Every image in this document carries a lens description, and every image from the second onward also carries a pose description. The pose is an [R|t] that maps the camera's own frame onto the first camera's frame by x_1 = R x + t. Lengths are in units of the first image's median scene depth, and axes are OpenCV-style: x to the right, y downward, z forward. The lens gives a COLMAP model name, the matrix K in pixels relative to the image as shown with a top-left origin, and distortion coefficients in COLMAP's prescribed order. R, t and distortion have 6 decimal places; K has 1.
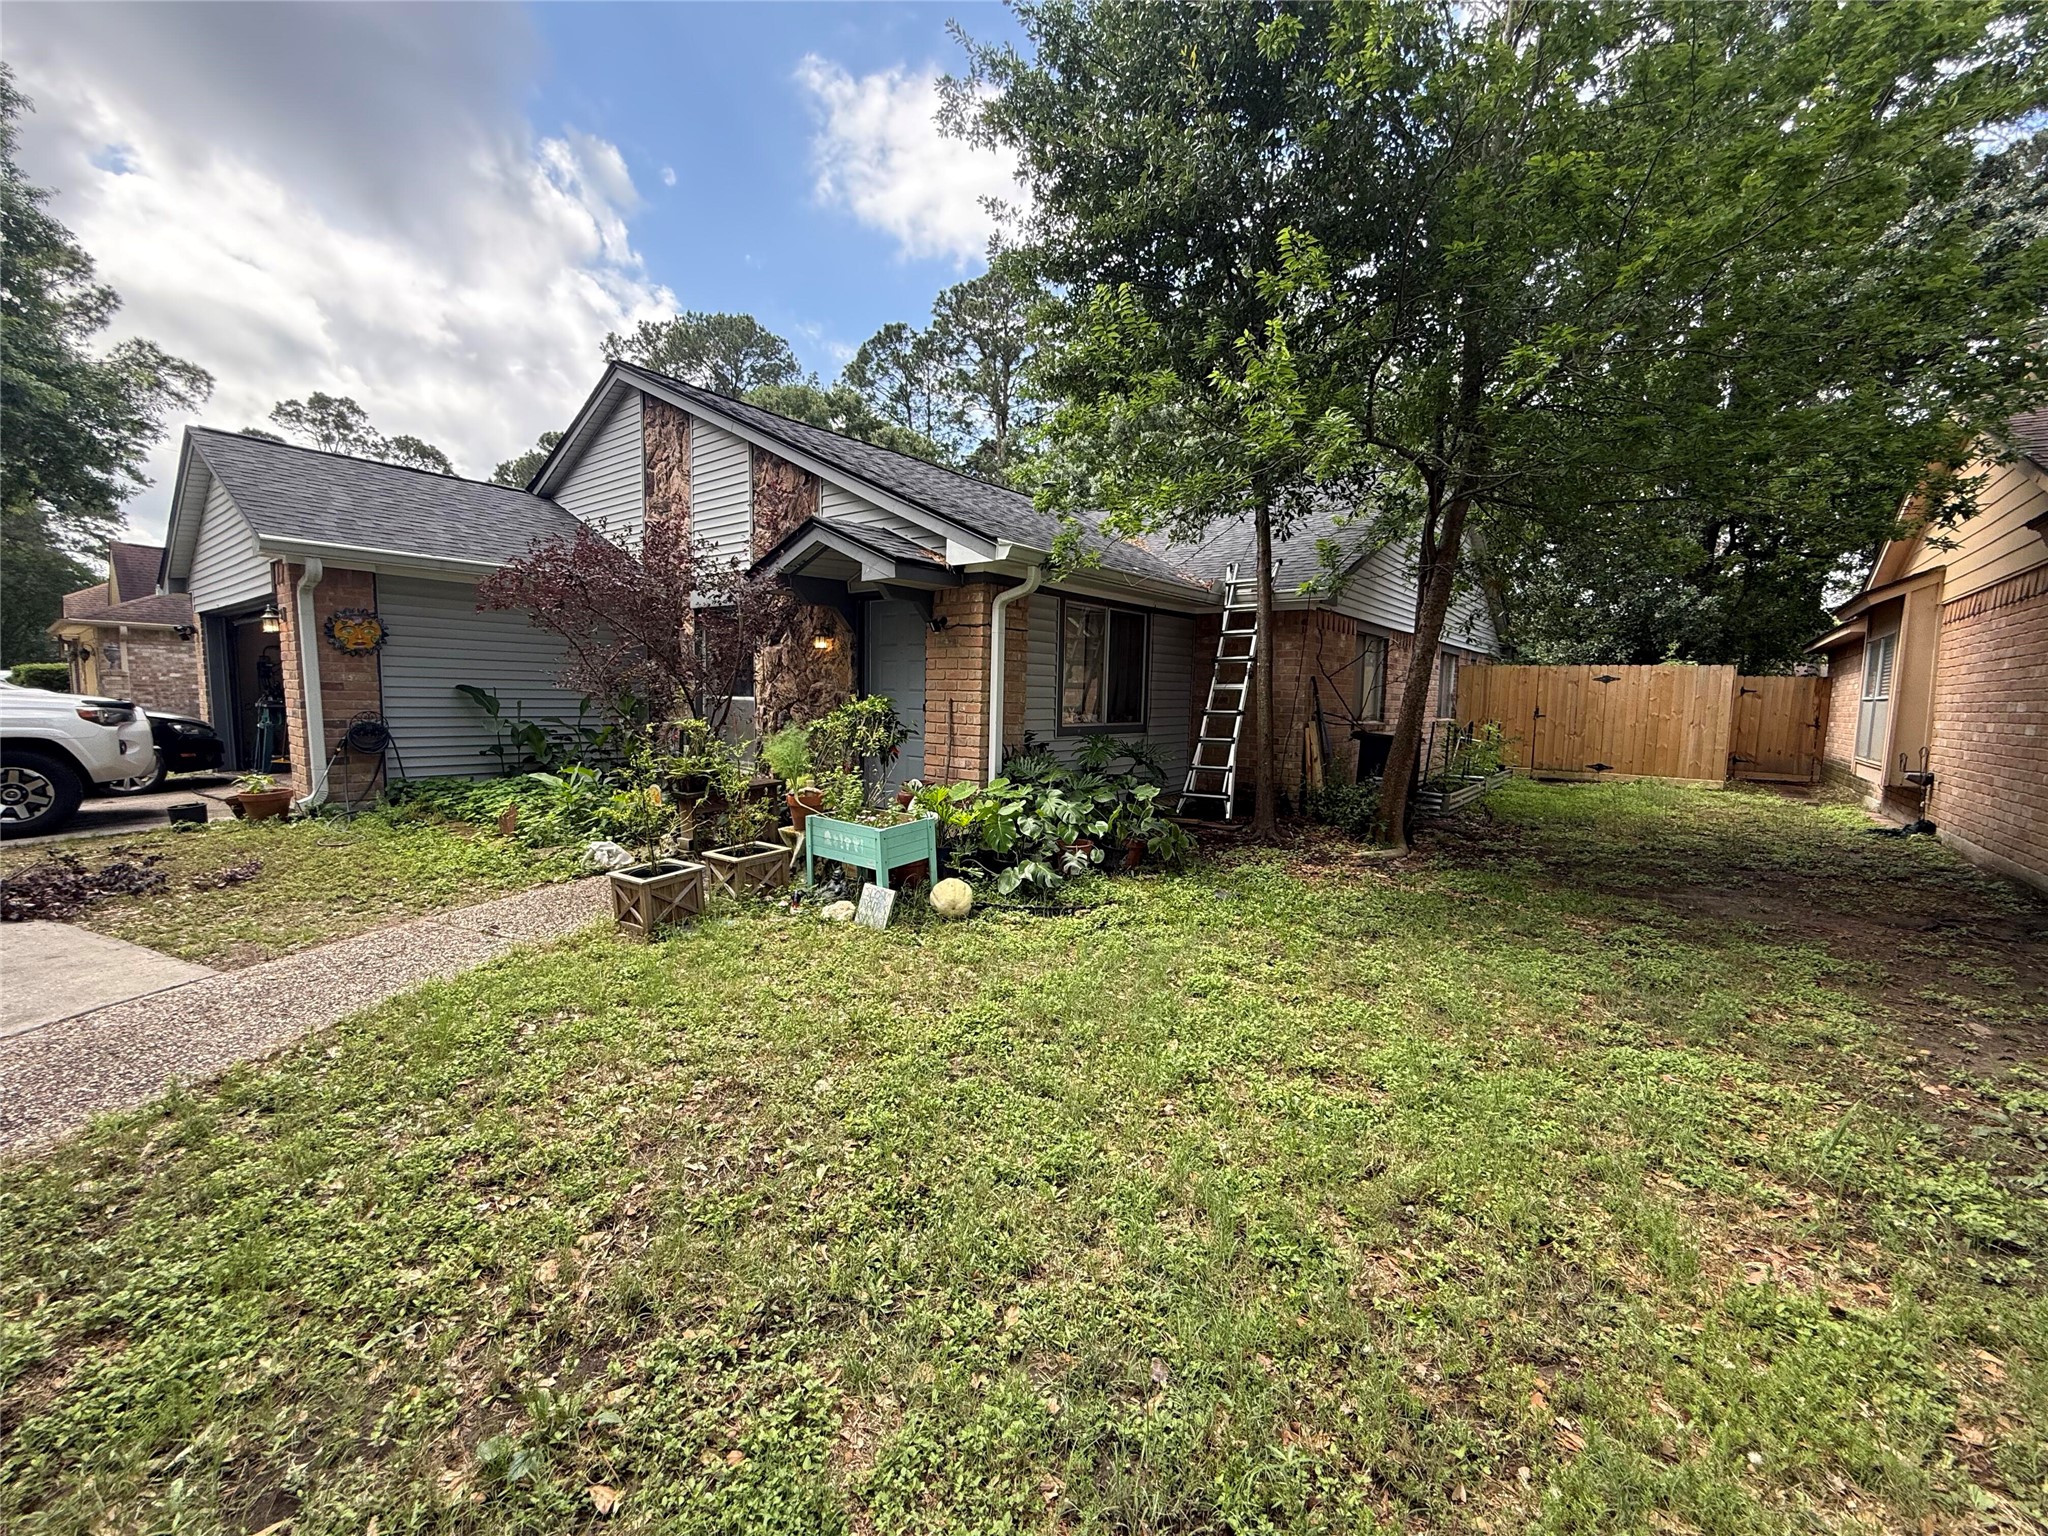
lens RADIAL K [[820.9, 0, 1017.5], [0, 820.9, 769.8], [0, 0, 1]] dist [0.000289, -0.000352]
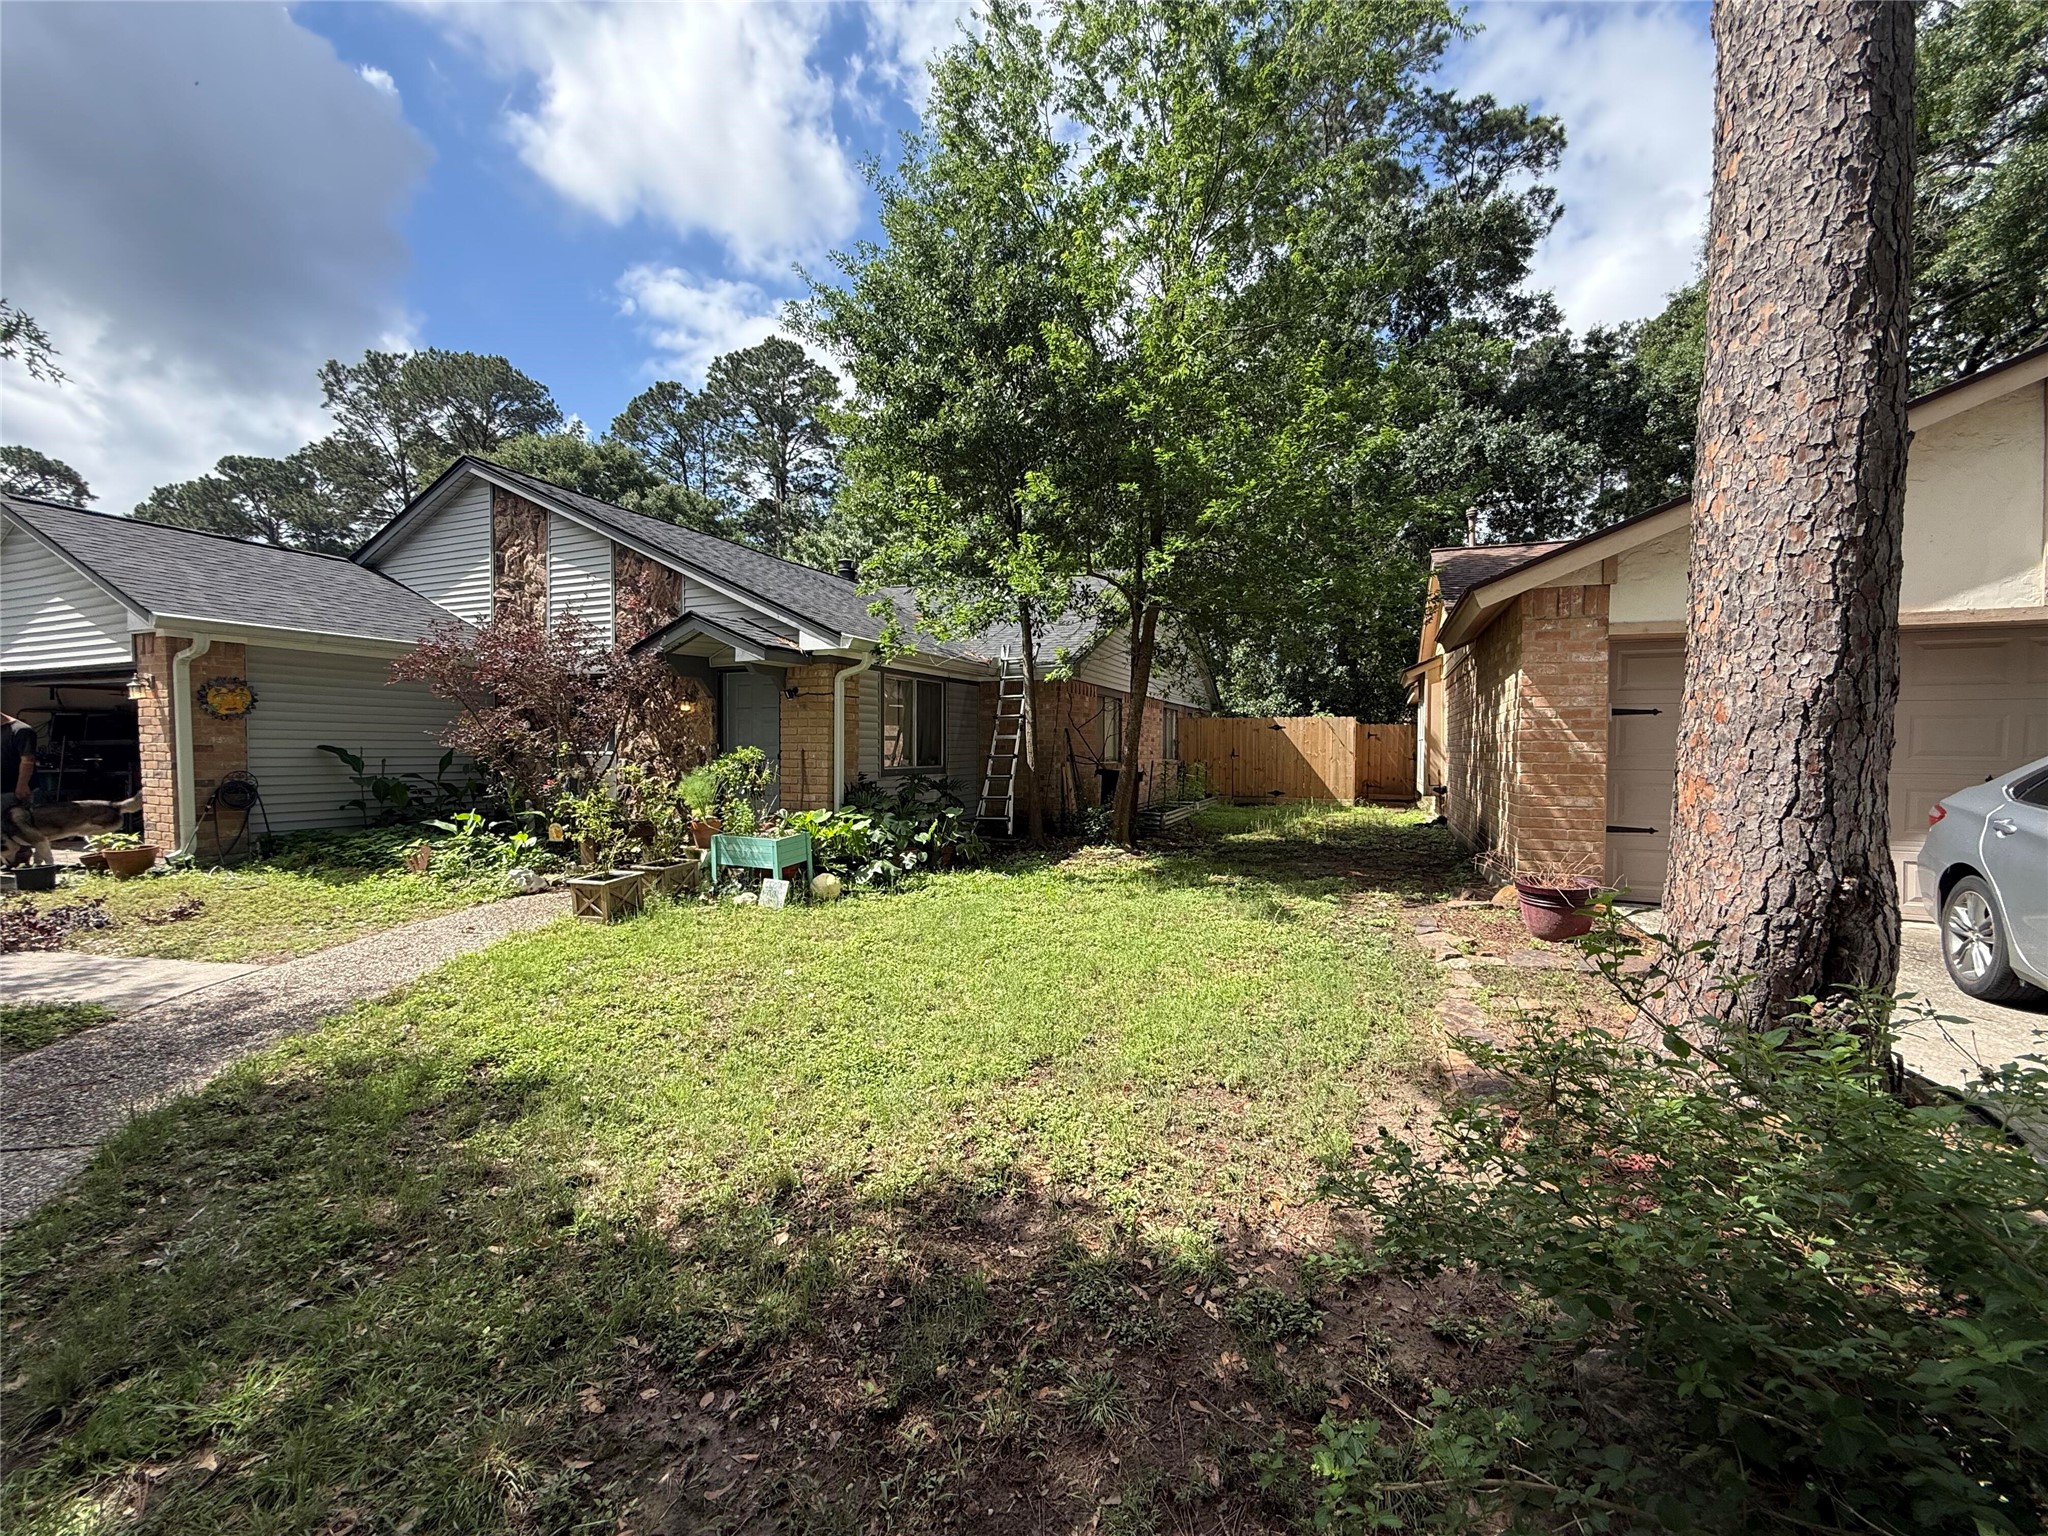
lens RADIAL K [[820.9, 0, 1017.5], [0, 820.9, 769.8], [0, 0, 1]] dist [0.000289, -0.000352]
pose [[0.964299, -0.024585, 0.263673, -0.084253], [0.041123, 0.997505, -0.057388, 0.031511], [-0.261604, 0.066182, 0.962904, -0.308425]]
